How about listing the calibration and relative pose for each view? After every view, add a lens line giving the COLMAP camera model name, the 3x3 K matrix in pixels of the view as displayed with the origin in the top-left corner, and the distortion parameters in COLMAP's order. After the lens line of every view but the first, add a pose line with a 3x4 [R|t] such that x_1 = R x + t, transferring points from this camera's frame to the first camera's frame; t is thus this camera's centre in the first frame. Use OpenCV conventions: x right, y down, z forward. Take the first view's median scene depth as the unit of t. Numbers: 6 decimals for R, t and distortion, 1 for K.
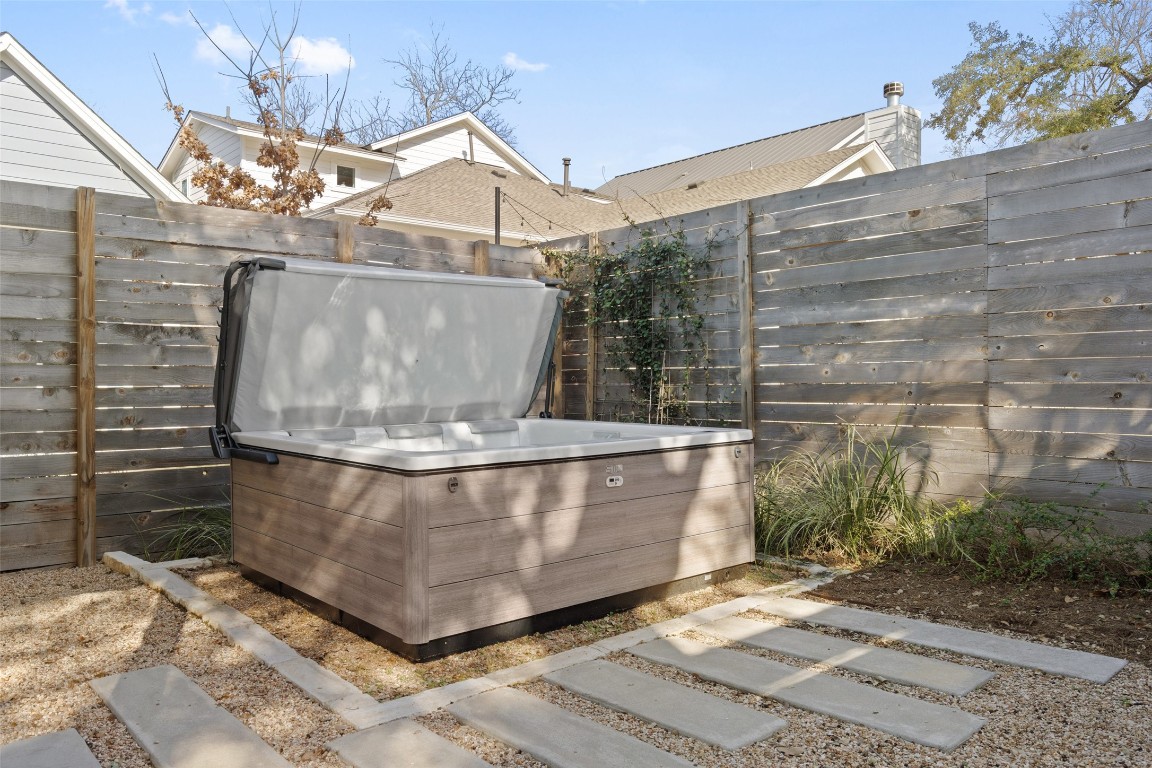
lens RADIAL K [[838.9, 0, 575.0], [0, 838.9, 379.5], [0, 0, 1]] dist [0.019171, -0.010785]
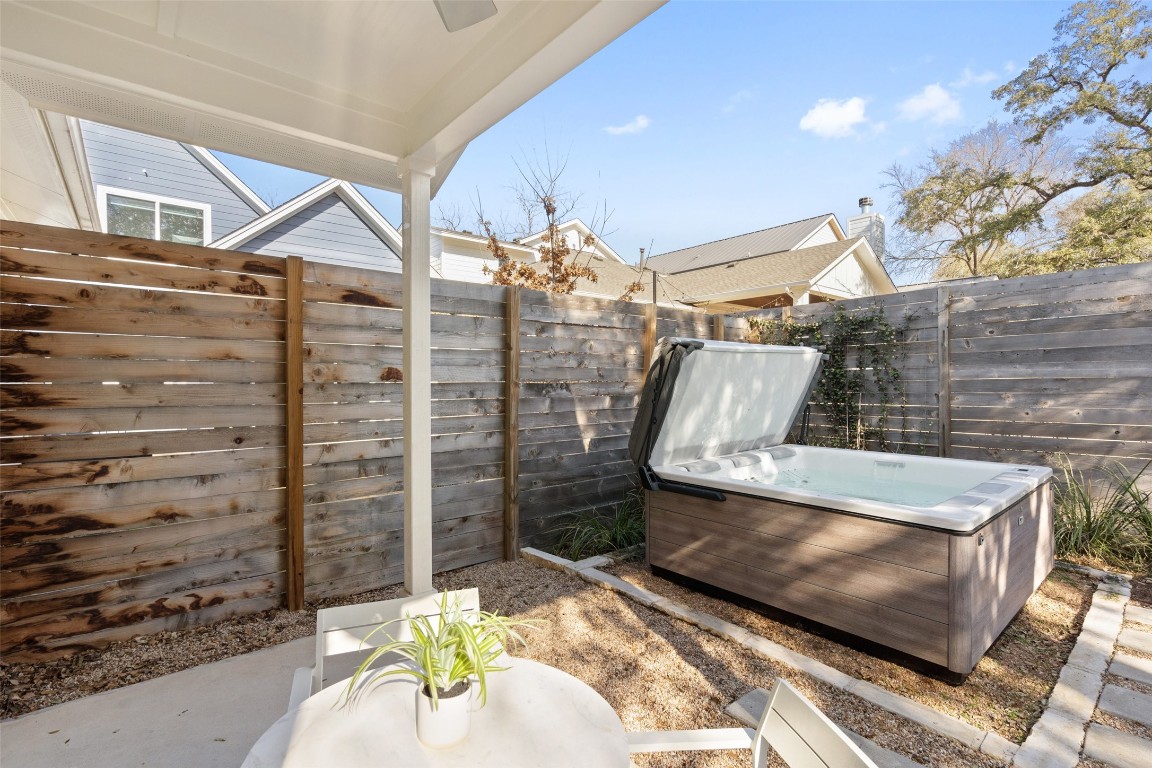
lens RADIAL K [[525.8, 0, 567.8], [0, 525.8, 383.6], [0, 0, 1]] dist [-0.003146, 0.001154]
pose [[0.999689, -0.003679, -0.024673, -0.467593], [0.003707, 0.999993, 0.001096, -0.067887], [0.024669, -0.001187, 0.999695, 0.144264]]
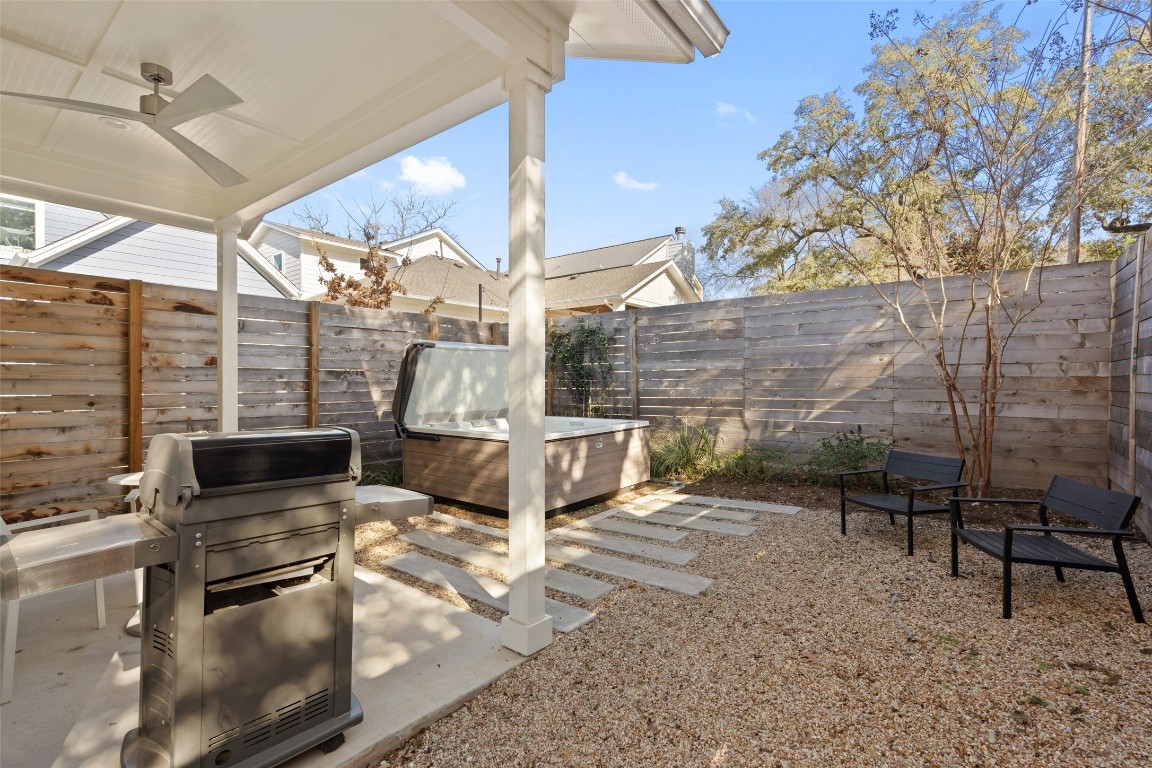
lens RADIAL K [[525.8, 0, 574.9], [0, 525.8, 382.0], [0, 0, 1]] dist [-0.003146, 0.001154]
pose [[0.982714, -0.000522, 0.185131, -0.213972], [0.000754, 0.999999, -0.001185, -0.037863], [-0.185130, 0.001304, 0.982713, -0.298455]]
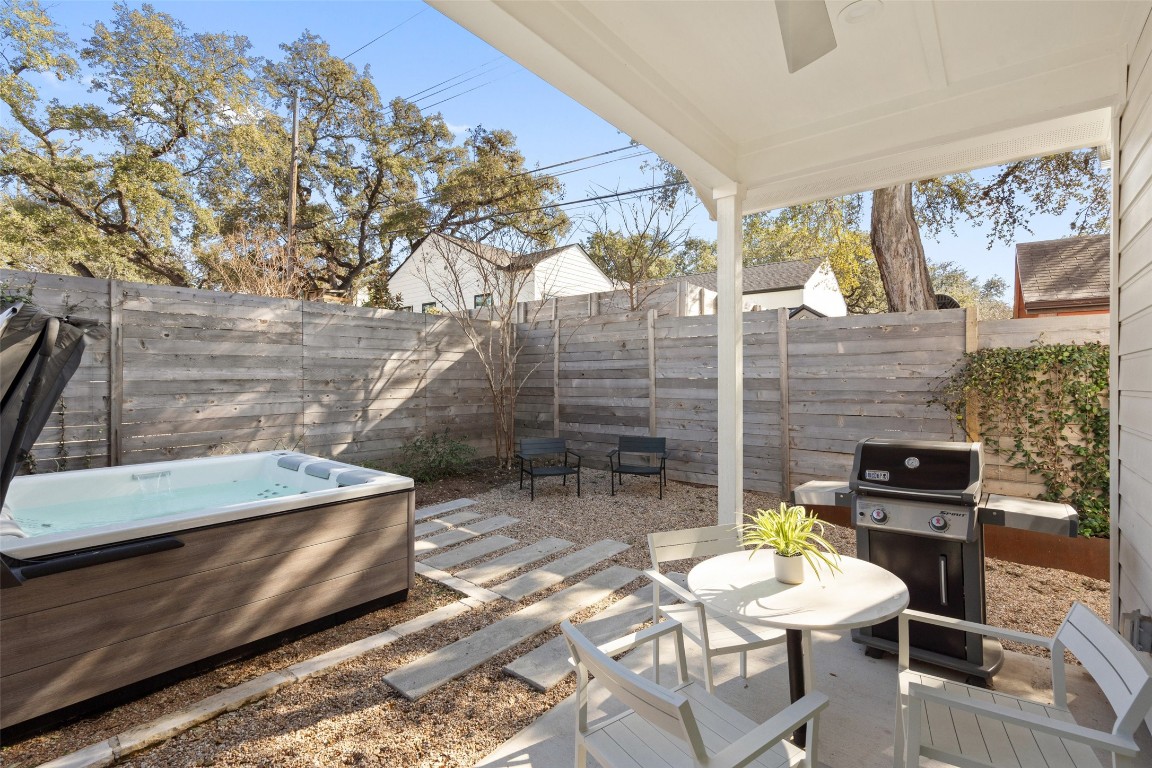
lens RADIAL K [[525.8, 0, 581.6], [0, 525.8, 383.9], [0, 0, 1]] dist [-0.003146, 0.001154]
pose [[-0.178139, -0.005143, 0.983992, -0.831578], [0.003373, 0.999977, 0.005837, -0.069340], [-0.983999, 0.004359, -0.178118, 0.536055]]
